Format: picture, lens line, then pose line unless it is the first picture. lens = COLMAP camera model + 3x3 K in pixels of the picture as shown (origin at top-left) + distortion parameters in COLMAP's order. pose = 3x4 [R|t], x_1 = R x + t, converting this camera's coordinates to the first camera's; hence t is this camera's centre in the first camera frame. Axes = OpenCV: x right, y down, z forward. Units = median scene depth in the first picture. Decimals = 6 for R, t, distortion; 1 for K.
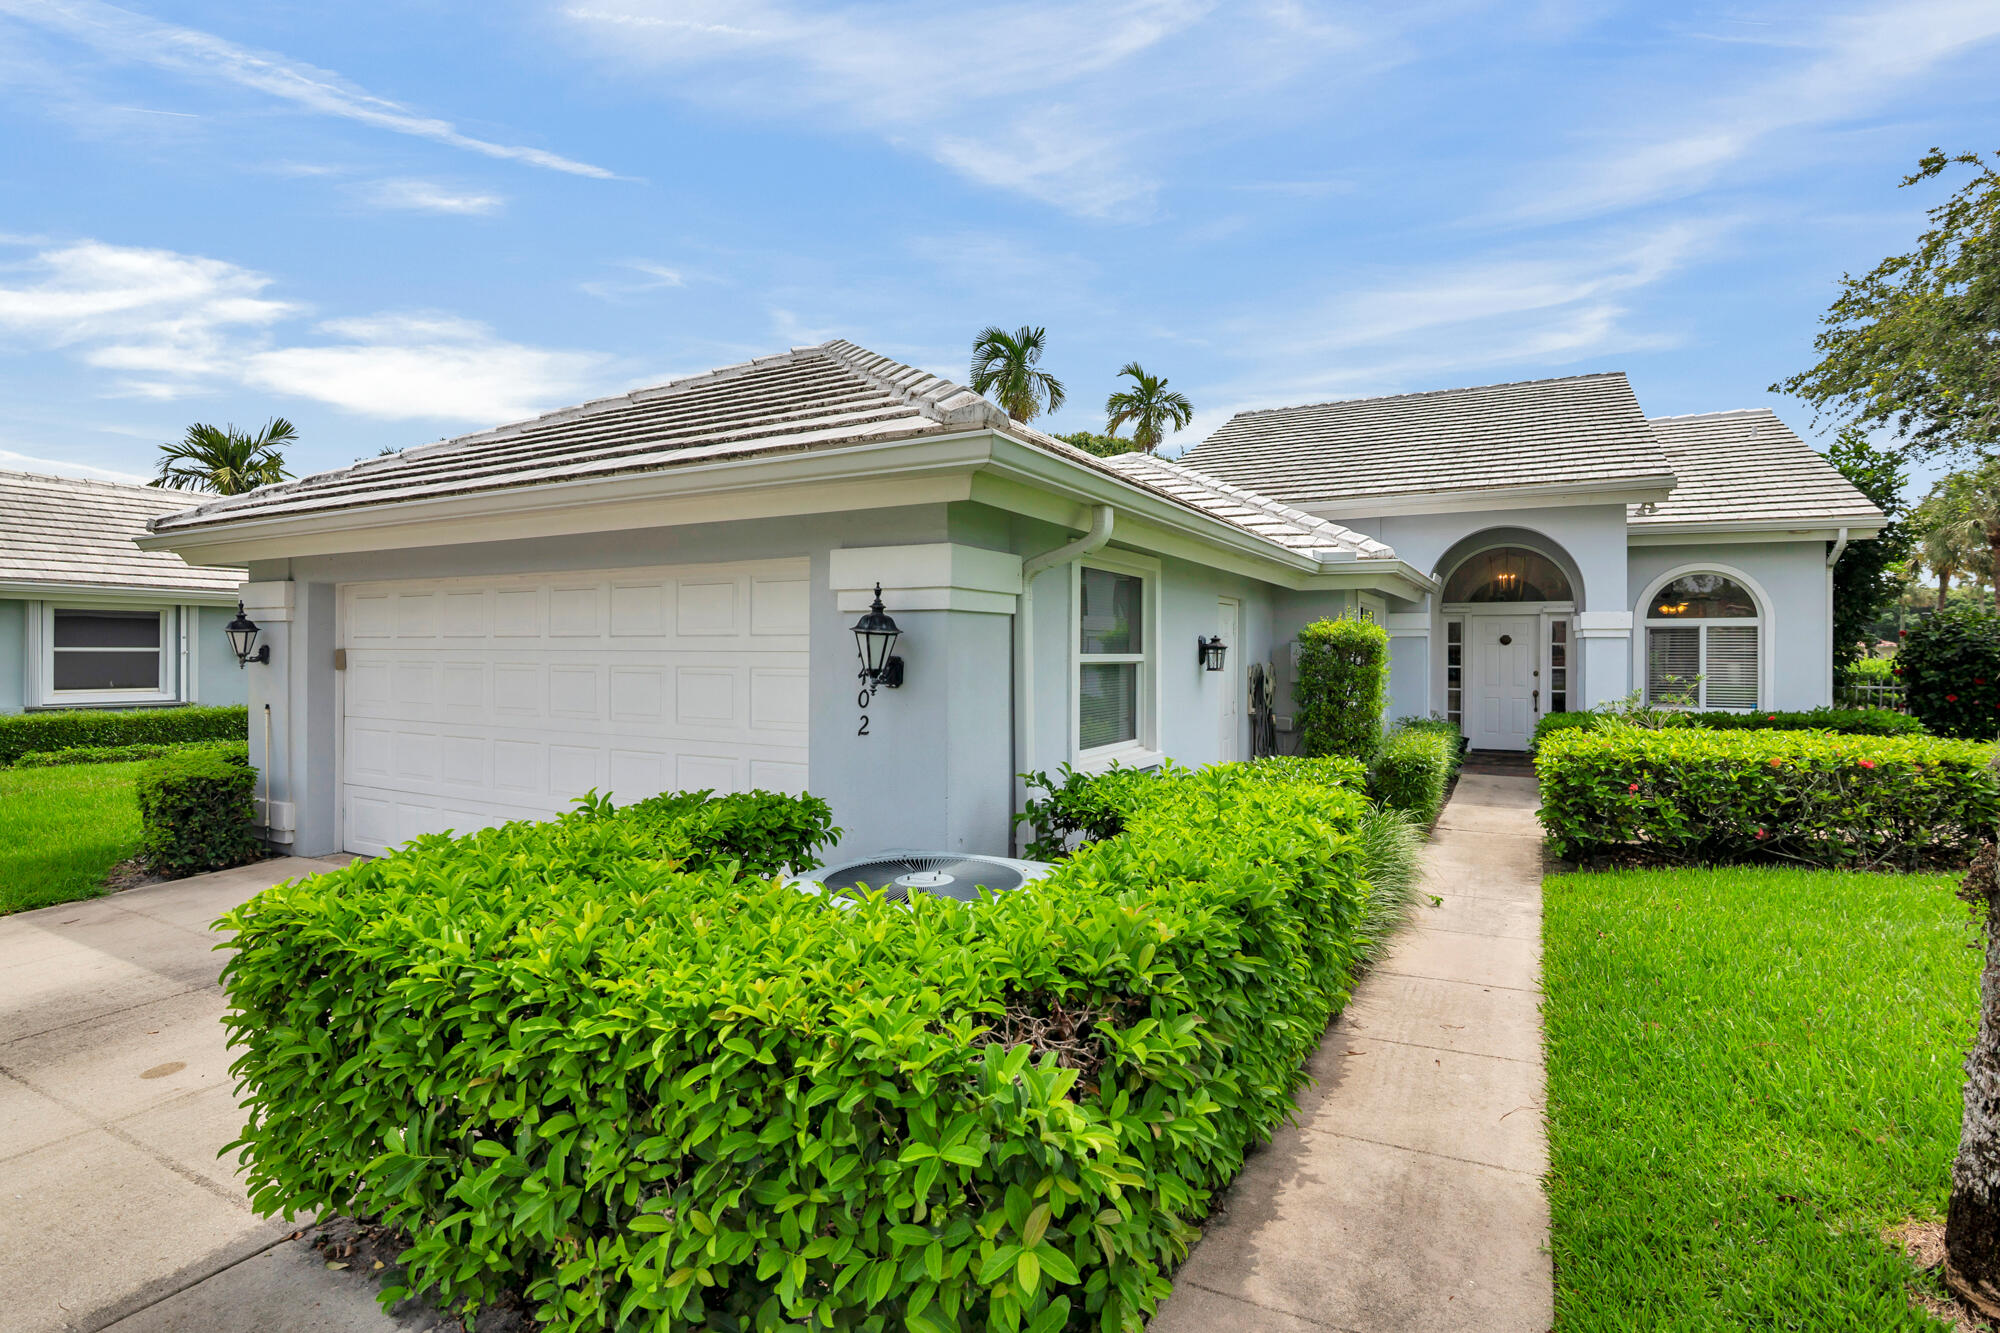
lens RADIAL K [[967.1, 0, 1005.0], [0, 967.1, 659.4], [0, 0, 1]] dist [-0.016140, 0.000518]
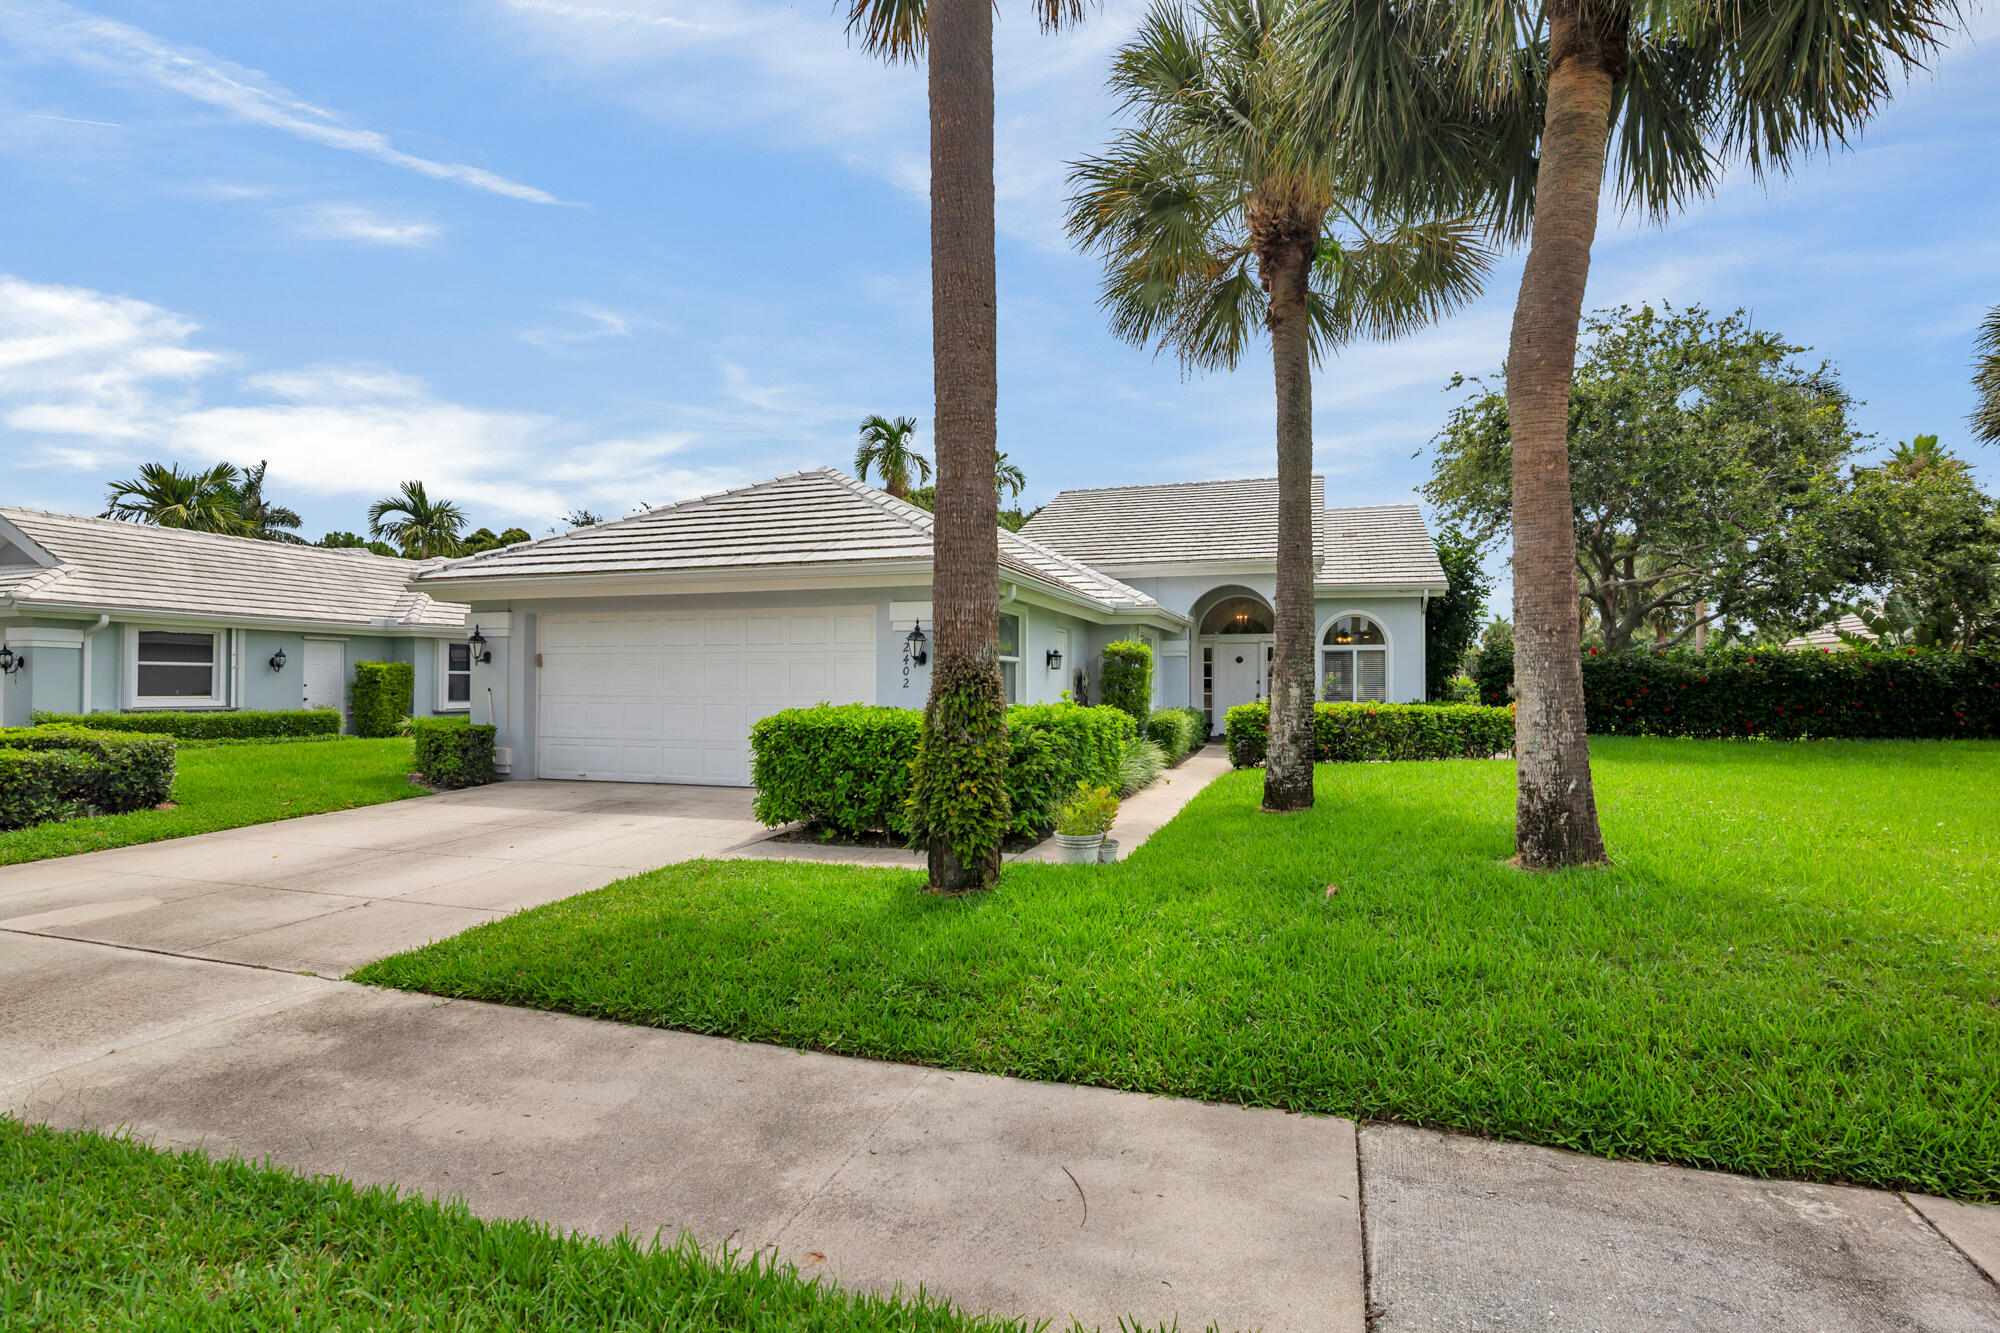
lens RADIAL K [[967.1, 0, 1006.4], [0, 967.1, 690.9], [0, 0, 1]] dist [-0.016140, 0.000518]
pose [[0.983295, -0.002669, 0.181999, -0.133587], [0.003185, 0.999992, -0.002545, 0.038311], [-0.181991, 0.003082, 0.983295, -0.499960]]
